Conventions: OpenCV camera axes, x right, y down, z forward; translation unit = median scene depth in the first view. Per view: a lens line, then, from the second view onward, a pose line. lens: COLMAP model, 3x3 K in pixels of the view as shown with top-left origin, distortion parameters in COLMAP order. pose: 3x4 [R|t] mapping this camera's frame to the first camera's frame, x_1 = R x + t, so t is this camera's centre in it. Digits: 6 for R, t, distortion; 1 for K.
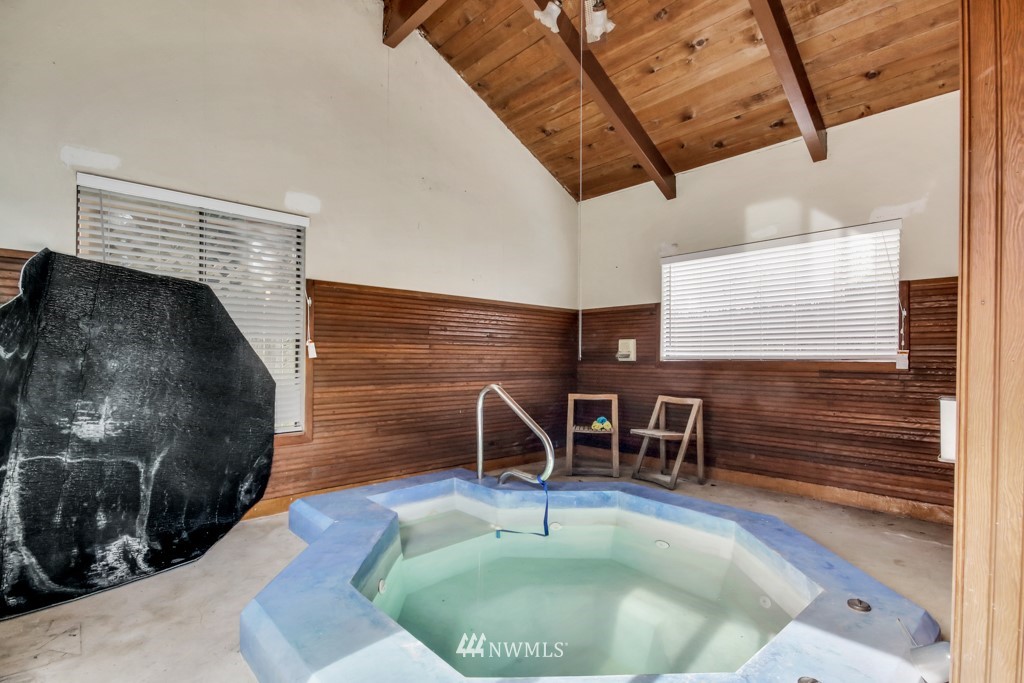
lens RADIAL K [[503.3, 0, 507.7], [0, 503.3, 361.5], [0, 0, 1]] dist [-0.000572, 0.000454]
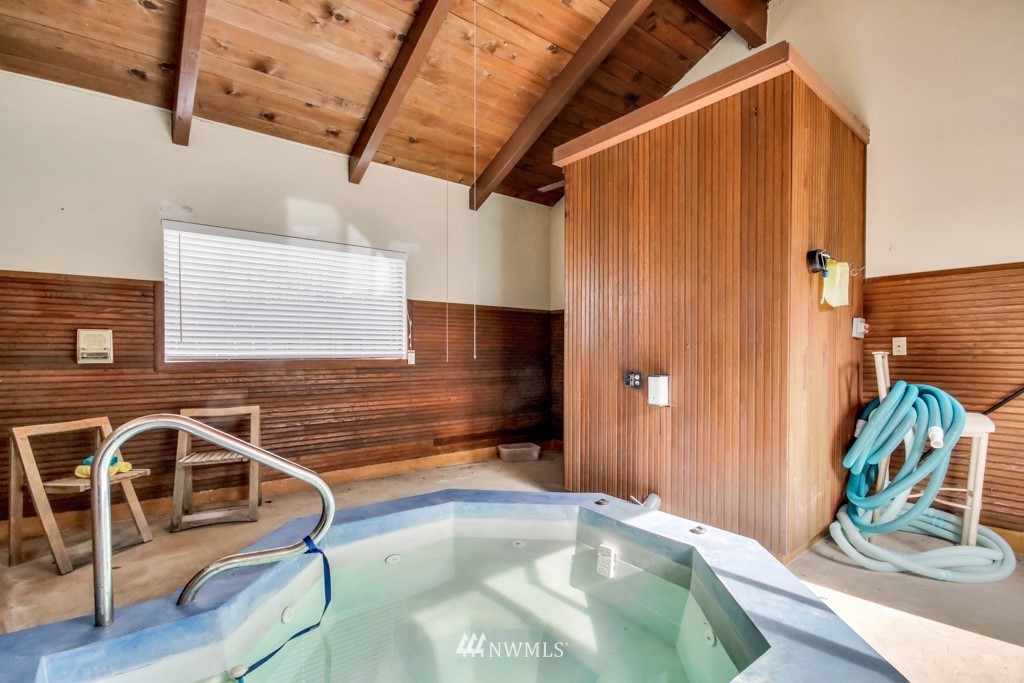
lens RADIAL K [[483.3, 0, 514.5], [0, 483.3, 360.5], [0, 0, 1]] dist [0.011818, -0.010993]
pose [[0.057927, -0.014964, 0.998209, -0.444532], [0.010142, 0.999845, 0.014400, -0.010174], [-0.998269, 0.009289, 0.058070, 0.563369]]
